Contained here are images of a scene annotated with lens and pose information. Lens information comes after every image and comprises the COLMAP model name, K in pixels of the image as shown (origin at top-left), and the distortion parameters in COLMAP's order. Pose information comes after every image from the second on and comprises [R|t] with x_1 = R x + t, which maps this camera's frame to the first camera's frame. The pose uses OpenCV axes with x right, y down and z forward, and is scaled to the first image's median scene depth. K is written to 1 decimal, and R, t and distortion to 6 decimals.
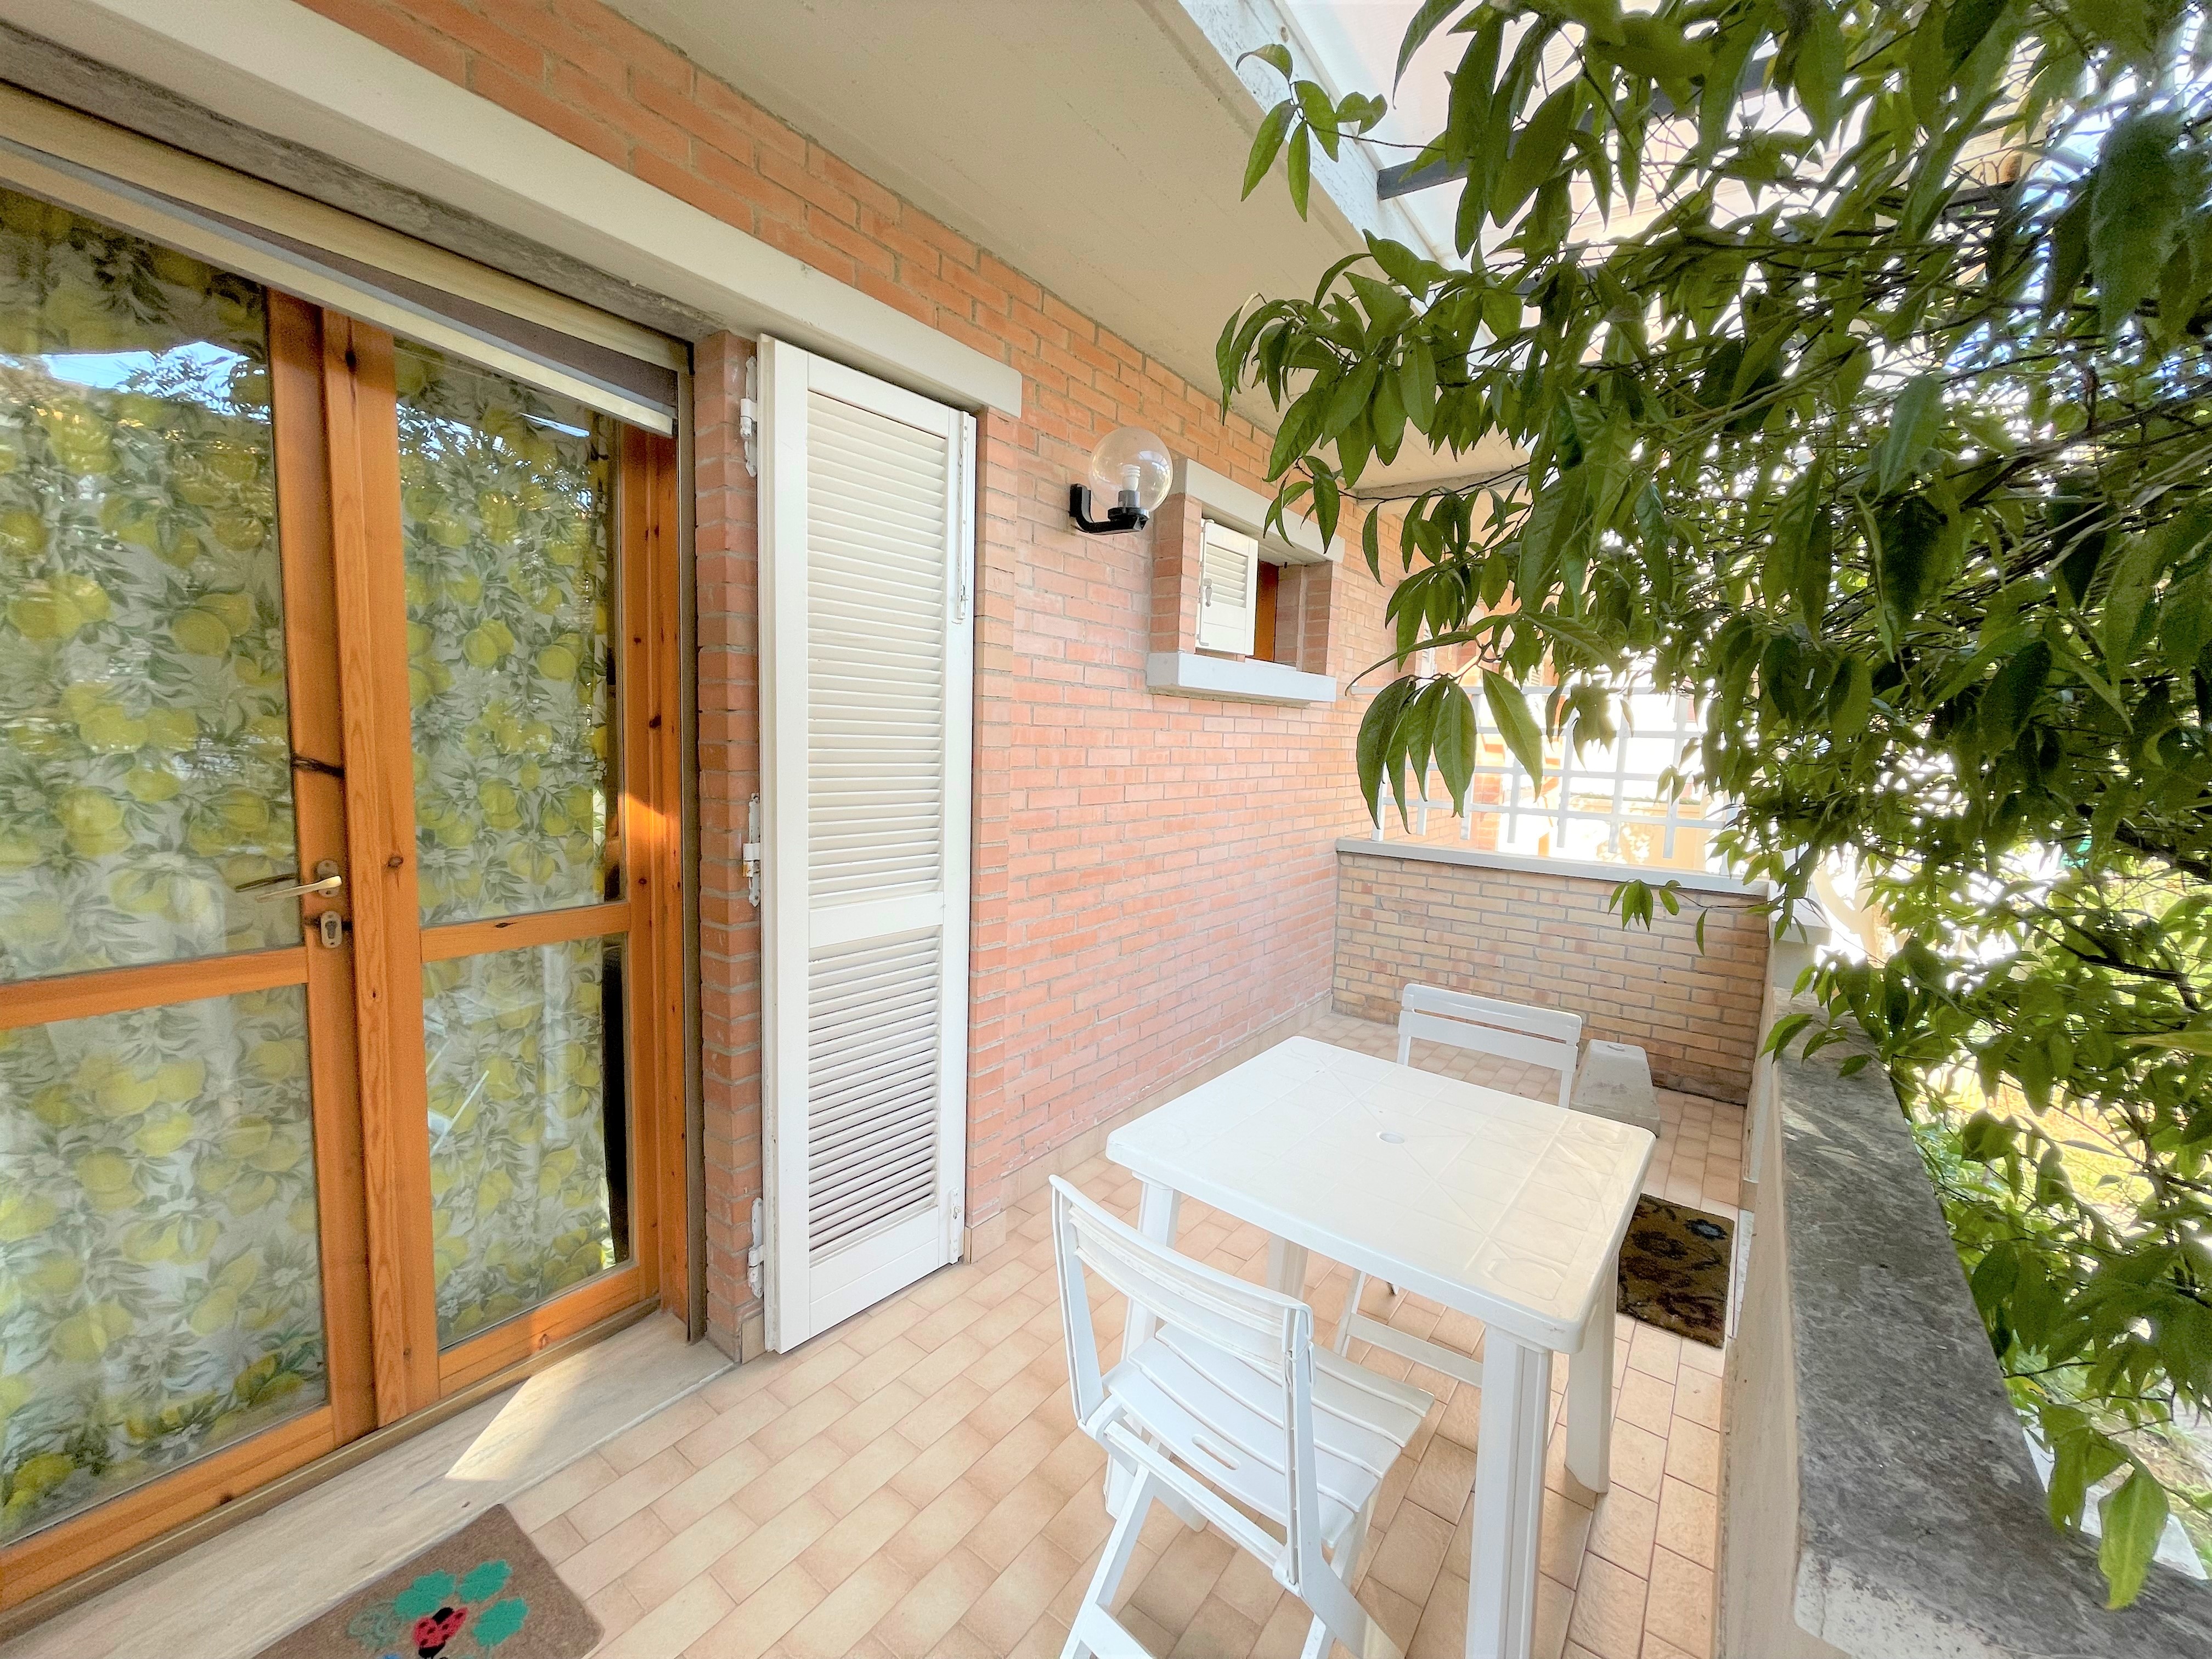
lens RADIAL K [[885.1, 0, 1099.3], [0, 885.1, 824.8], [0, 0, 1]] dist [-0.002526, 0.000584]
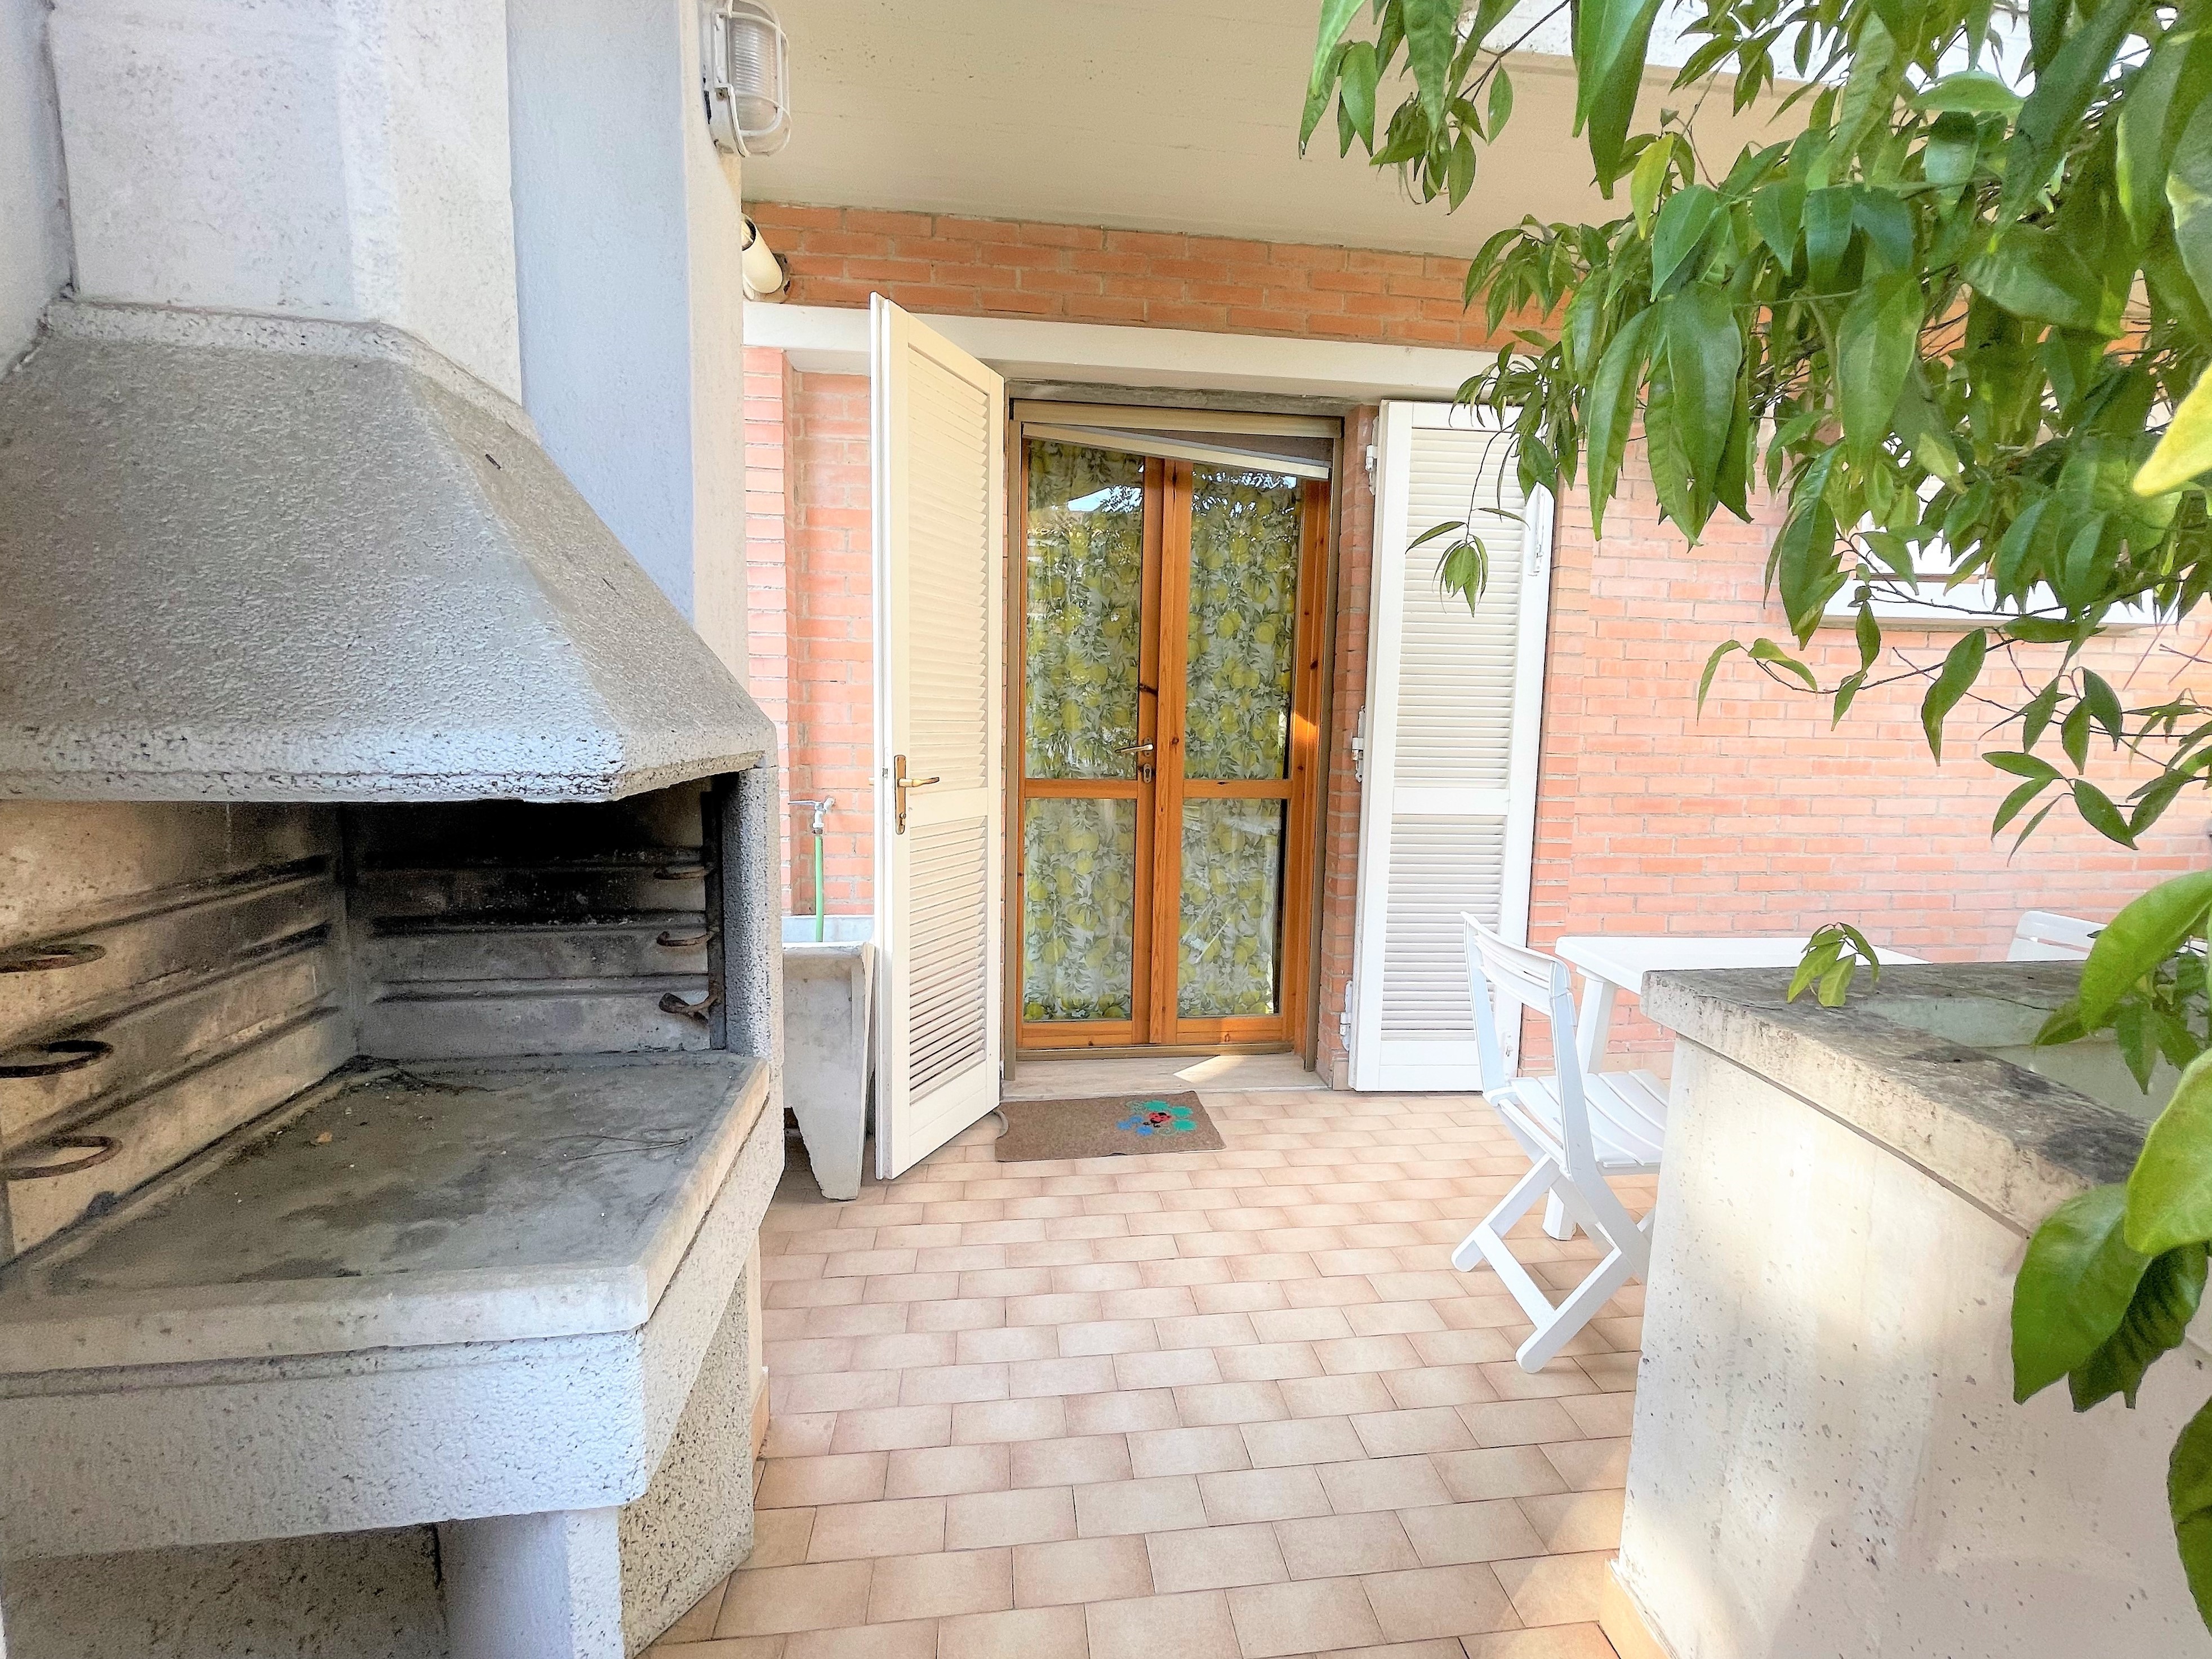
lens RADIAL K [[885.1, 0, 1107.2], [0, 885.1, 826.3], [0, 0, 1]] dist [-0.002526, 0.000584]
pose [[0.691705, 0.061986, -0.719515, 0.414693], [-0.067398, 0.997502, 0.021142, 0.170448], [0.719028, 0.033870, 0.694155, -0.359543]]
